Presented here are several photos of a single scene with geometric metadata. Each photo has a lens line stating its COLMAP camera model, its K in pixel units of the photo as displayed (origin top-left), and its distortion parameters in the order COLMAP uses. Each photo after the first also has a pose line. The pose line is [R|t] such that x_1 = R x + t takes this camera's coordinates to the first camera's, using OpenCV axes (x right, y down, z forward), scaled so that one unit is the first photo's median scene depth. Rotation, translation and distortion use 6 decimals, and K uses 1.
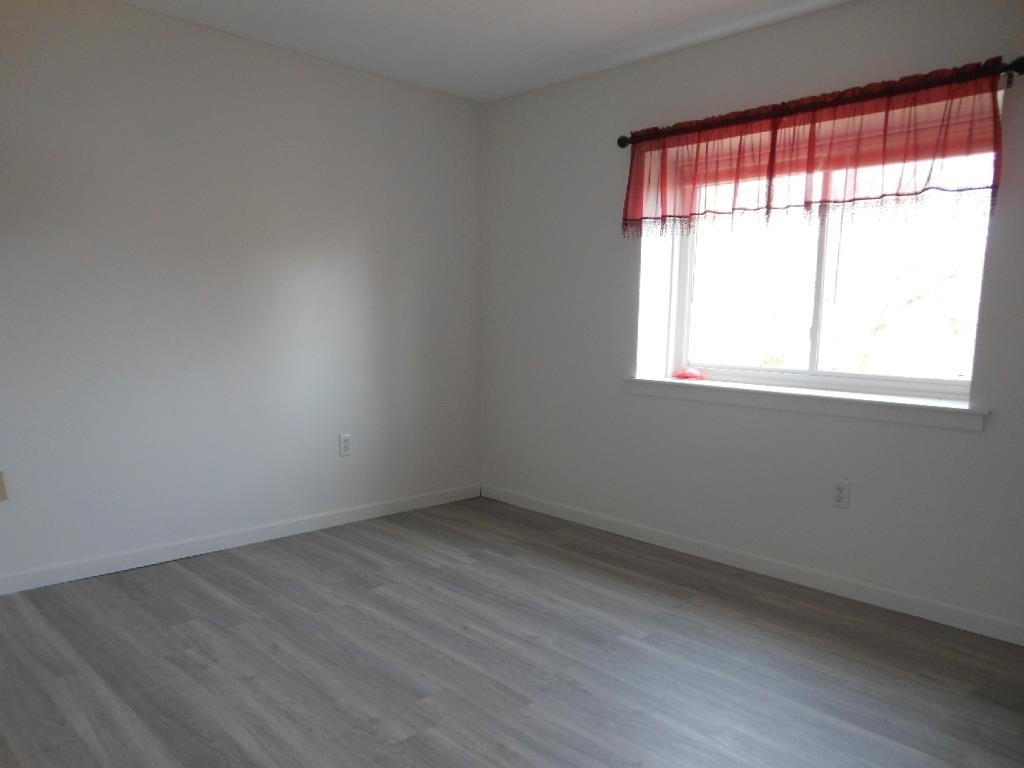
lens RADIAL K [[765.2, 0, 516.6], [0, 765.2, 407.3], [0, 0, 1]] dist [0.009536, 0.031787]
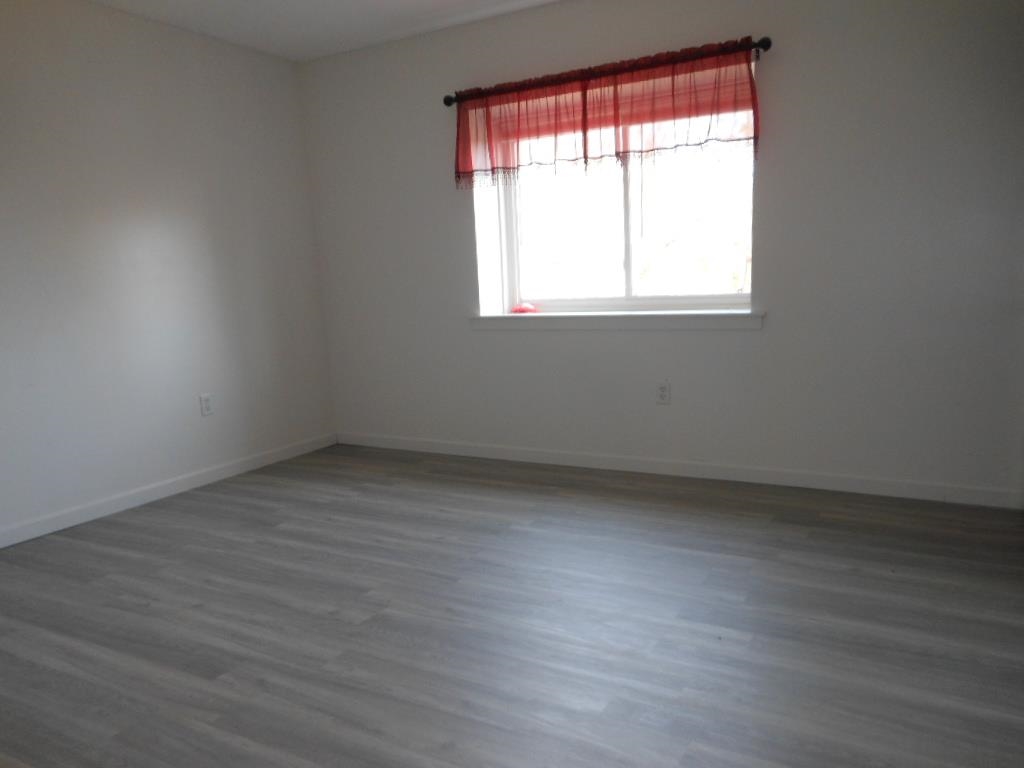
lens RADIAL K [[765.2, 0, 519.4], [0, 765.2, 395.6], [0, 0, 1]] dist [0.009536, 0.031787]
pose [[0.958374, -0.107256, 0.264603, -0.121990], [0.097318, 0.993975, 0.050423, 0.034263], [-0.268417, -0.022573, 0.963038, -0.115509]]
